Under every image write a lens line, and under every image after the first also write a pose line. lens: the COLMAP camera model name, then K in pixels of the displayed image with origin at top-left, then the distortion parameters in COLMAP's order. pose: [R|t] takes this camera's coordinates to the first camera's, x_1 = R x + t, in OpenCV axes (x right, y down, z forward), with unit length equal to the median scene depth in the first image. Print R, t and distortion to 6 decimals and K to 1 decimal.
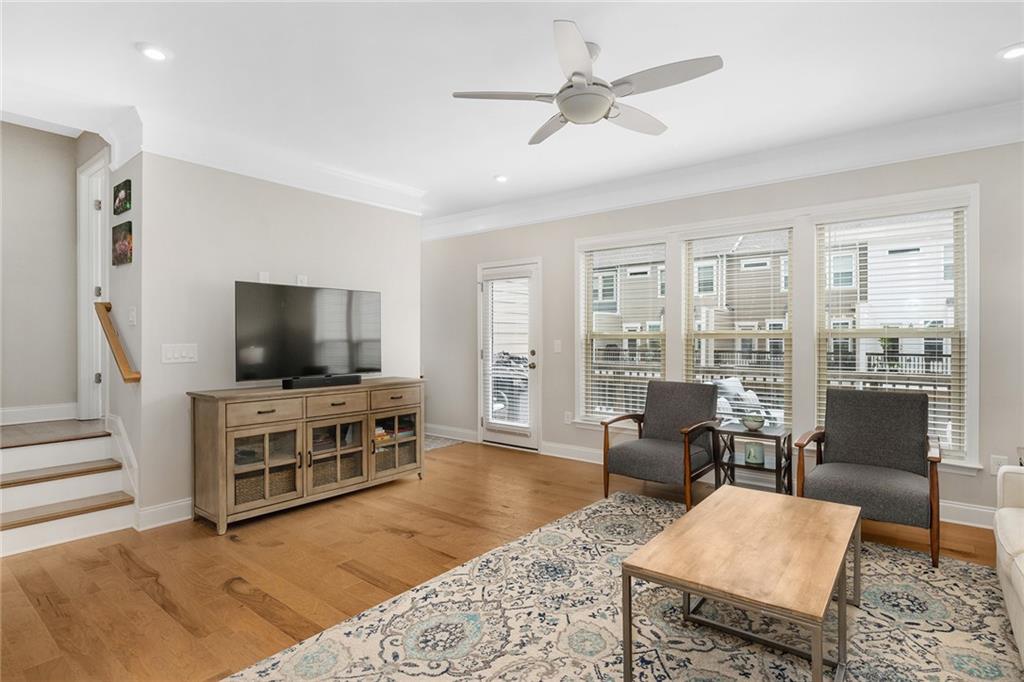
lens RADIAL K [[523.9, 0, 522.4], [0, 523.9, 331.1], [0, 0, 1]] dist [-0.004223, -0.001387]
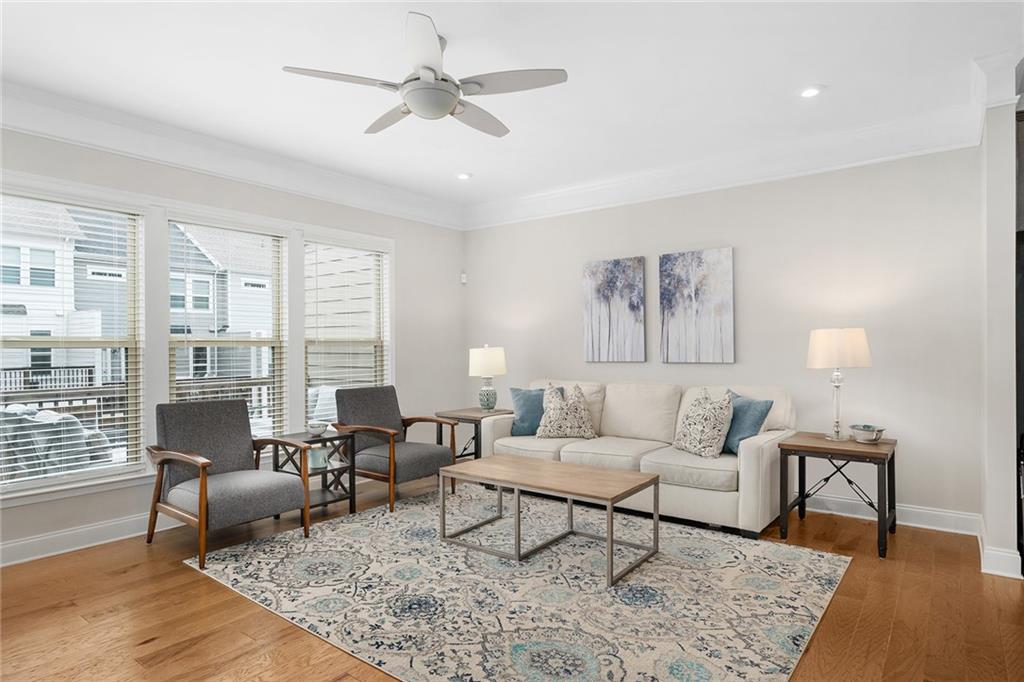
lens RADIAL K [[570.7, 0, 510.3], [0, 570.7, 348.1], [0, 0, 1]] dist [-0.009805, 0.003007]
pose [[-0.009389, -0.001193, 0.999955, -0.779070], [-0.006968, 0.999975, 0.001128, 0.015380], [-0.999932, -0.006957, -0.009397, 0.732879]]
